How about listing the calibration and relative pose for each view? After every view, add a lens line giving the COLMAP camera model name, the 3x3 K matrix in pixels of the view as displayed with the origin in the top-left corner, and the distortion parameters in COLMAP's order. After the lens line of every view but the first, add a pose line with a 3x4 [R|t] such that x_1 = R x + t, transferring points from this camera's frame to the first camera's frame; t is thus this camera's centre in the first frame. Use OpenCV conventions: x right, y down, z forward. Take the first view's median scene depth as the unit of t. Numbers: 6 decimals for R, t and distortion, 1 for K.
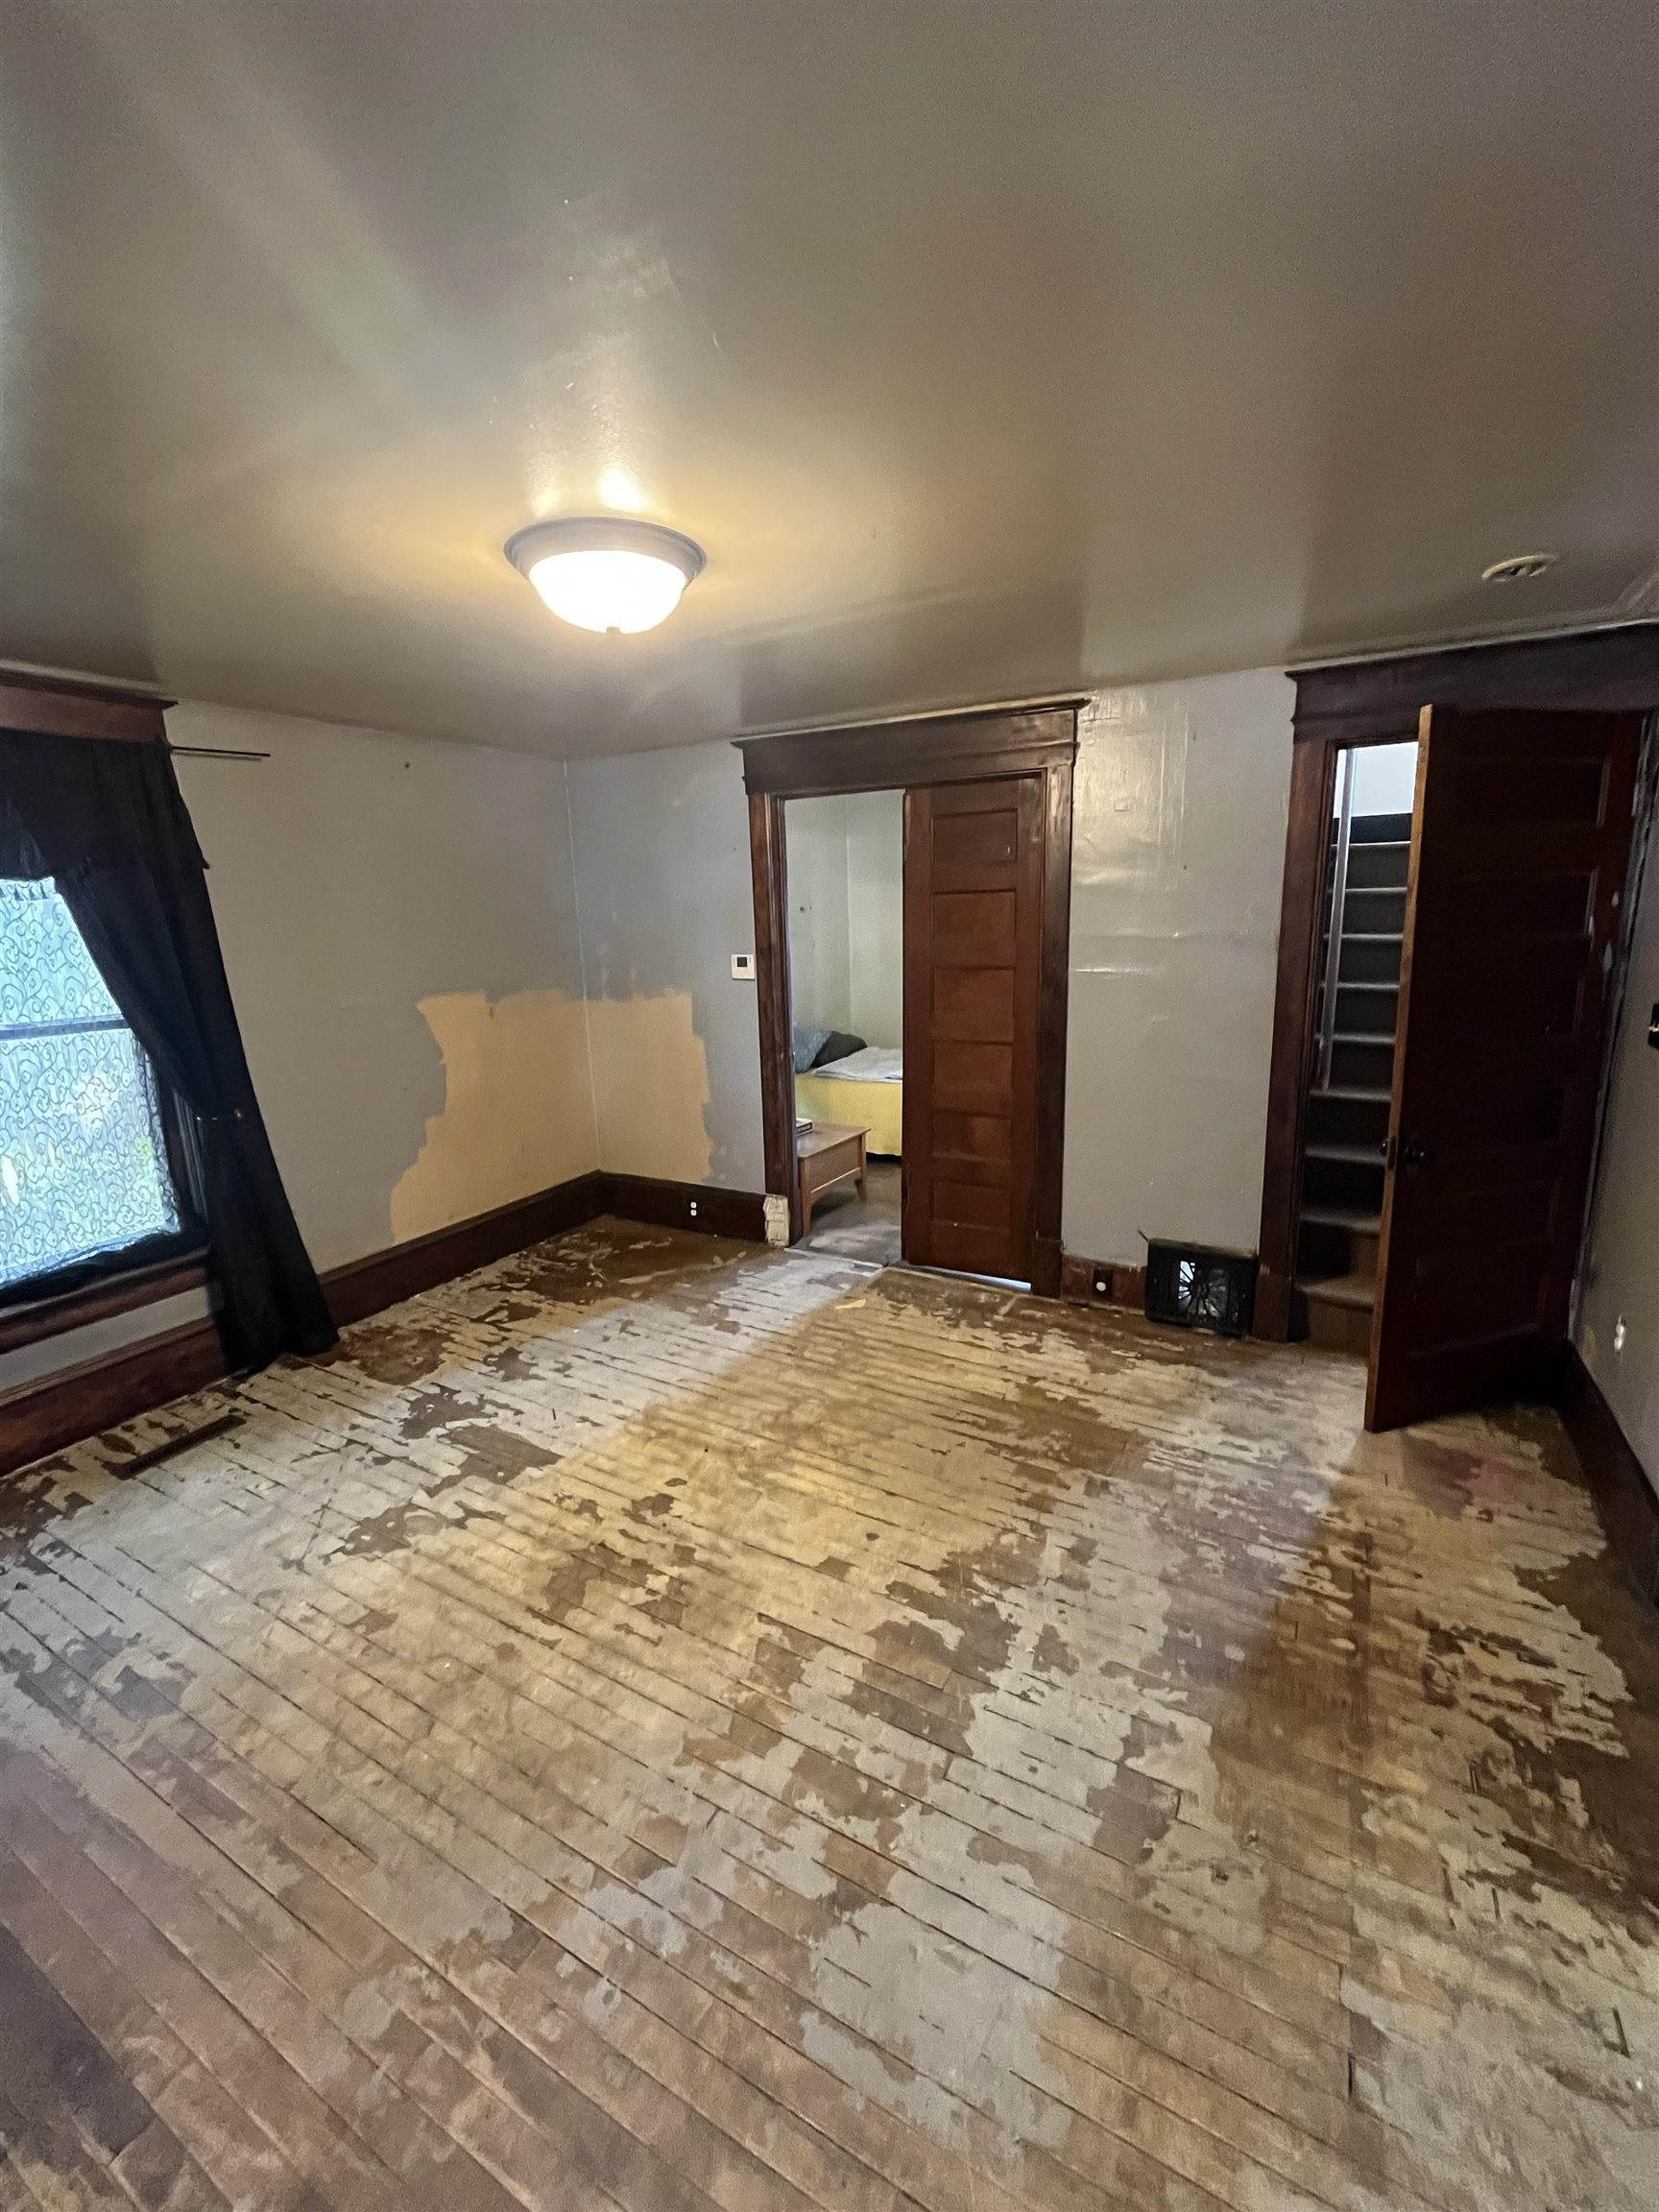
lens RADIAL K [[896.4, 0, 836.2], [0, 896.4, 1097.7], [0, 0, 1]] dist [-0.003777, -0.000081]
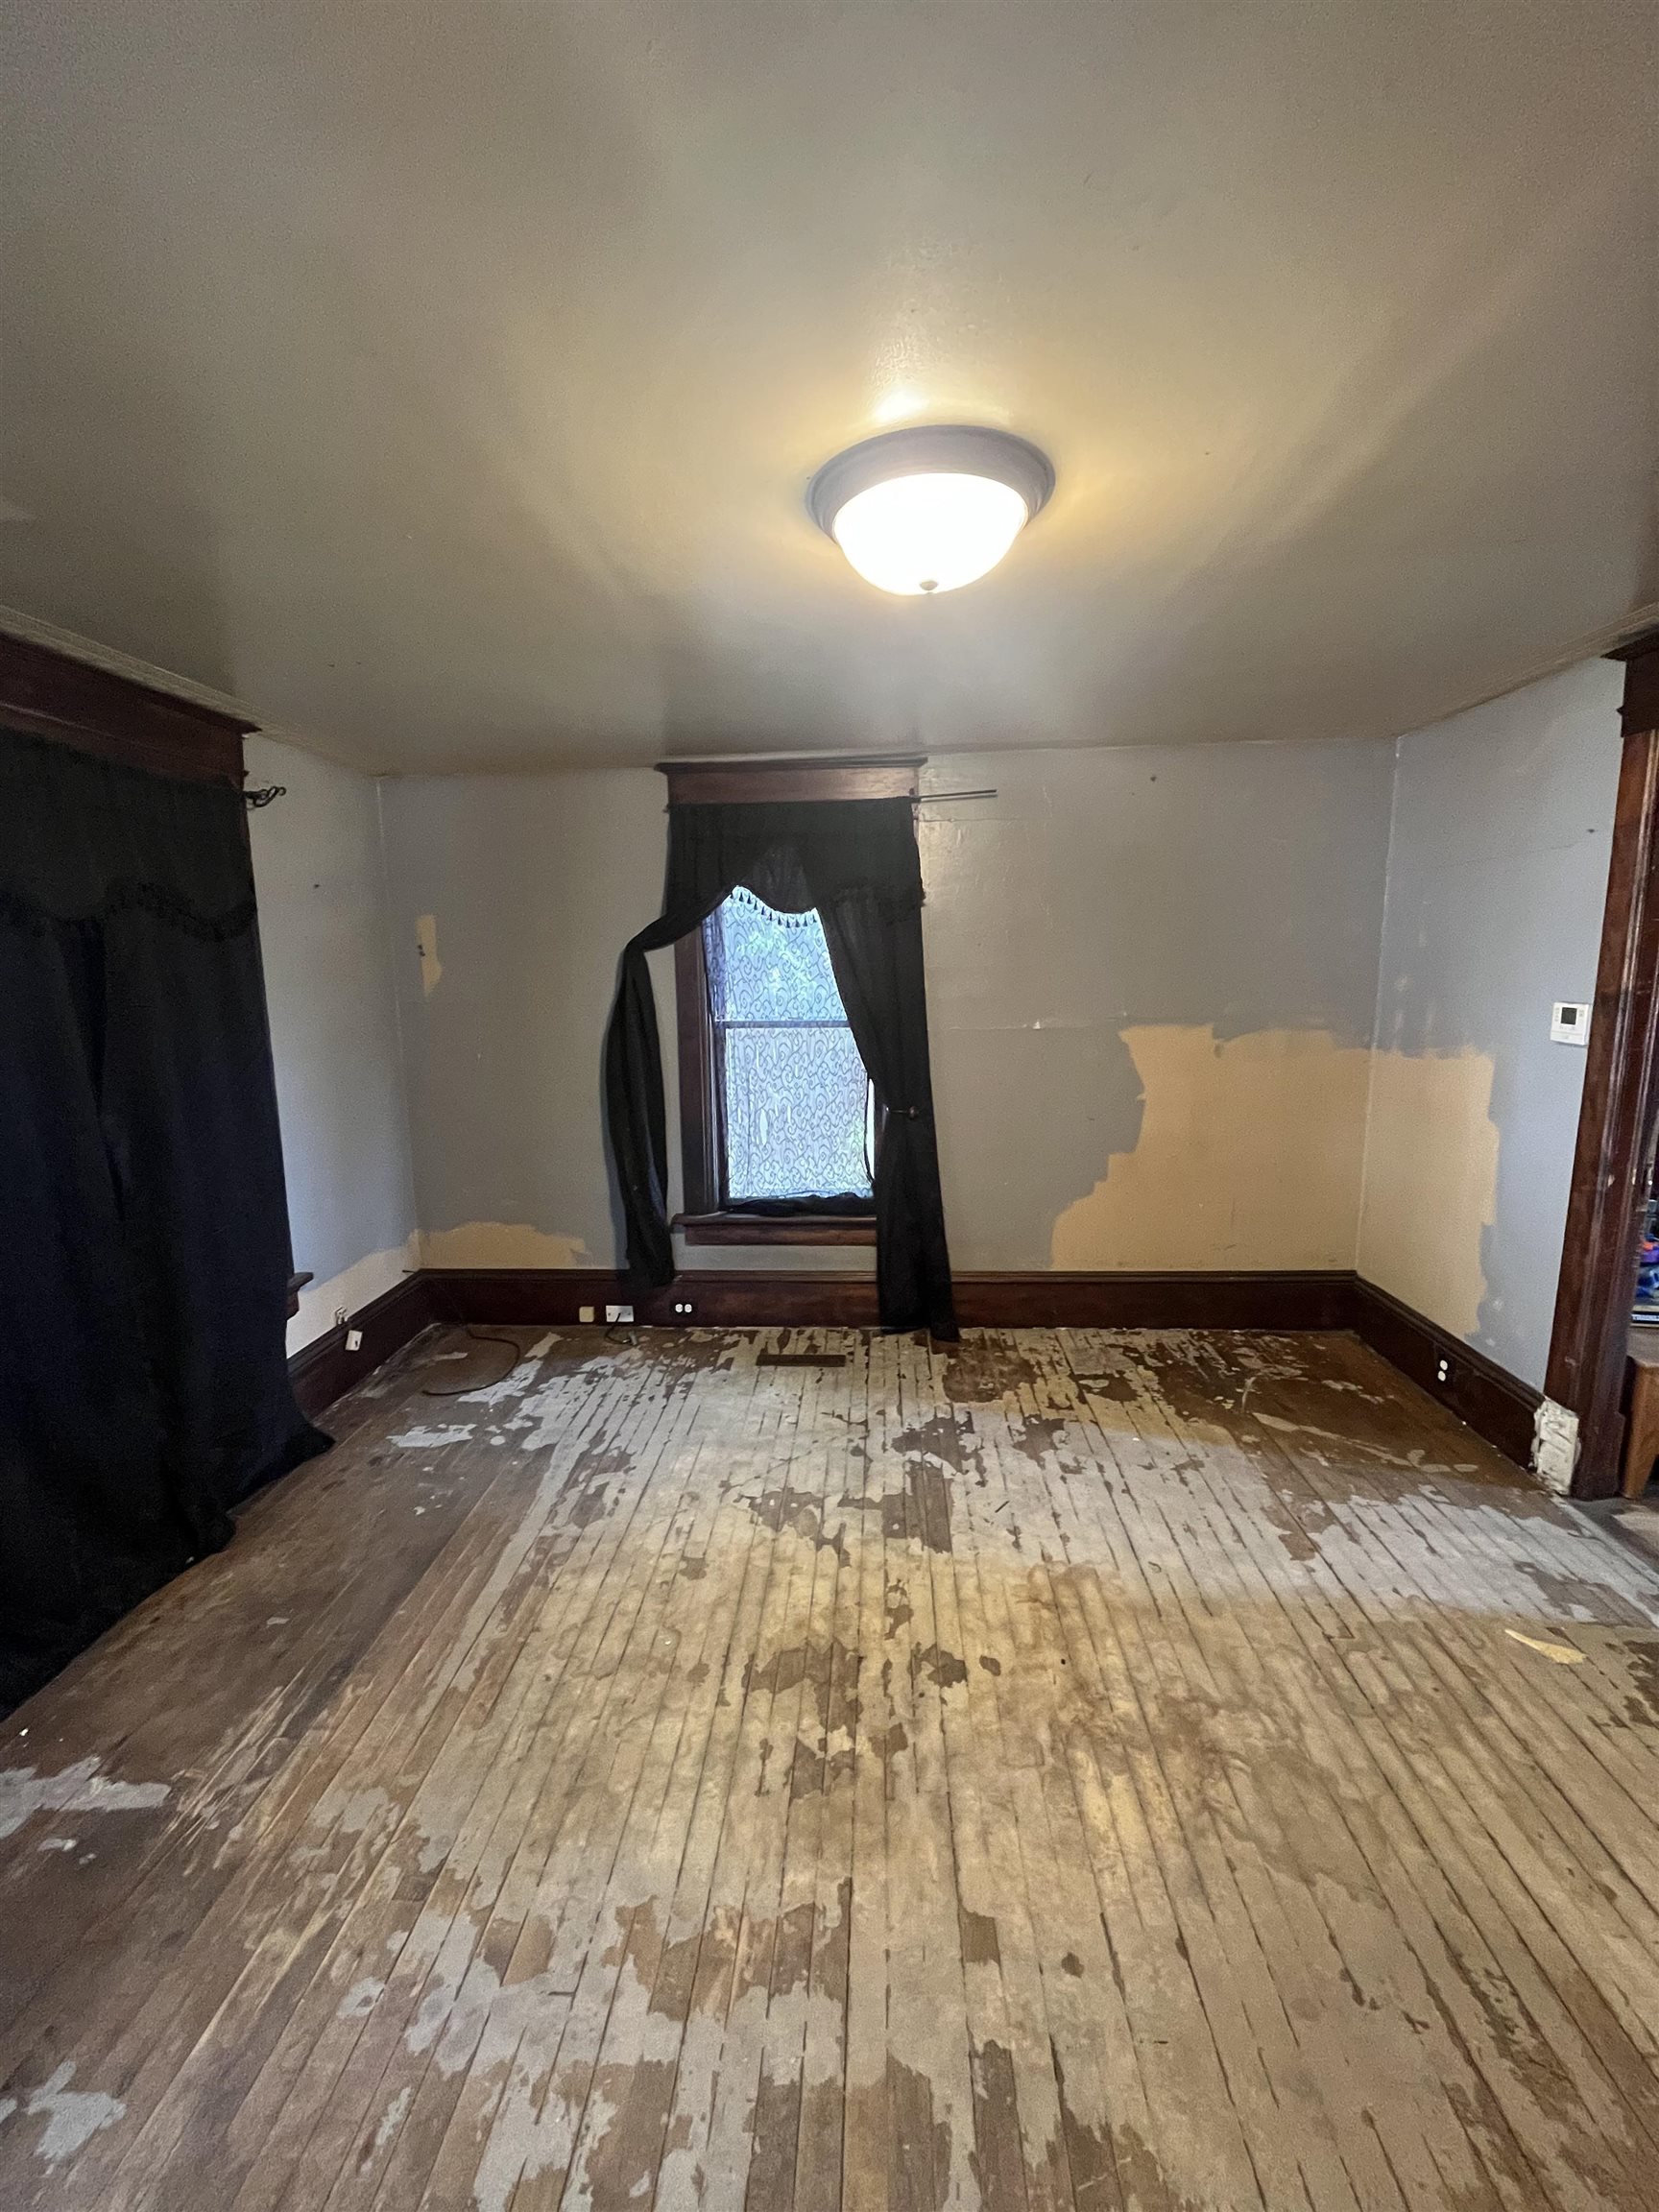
lens RADIAL K [[896.4, 0, 832.0], [0, 896.4, 1106.4], [0, 0, 1]] dist [-0.003777, -0.000081]
pose [[0.432725, 0.167992, -0.885736, 0.348196], [-0.178773, 0.978964, 0.098335, -0.093701], [0.883623, 0.115794, 0.453655, 0.438705]]
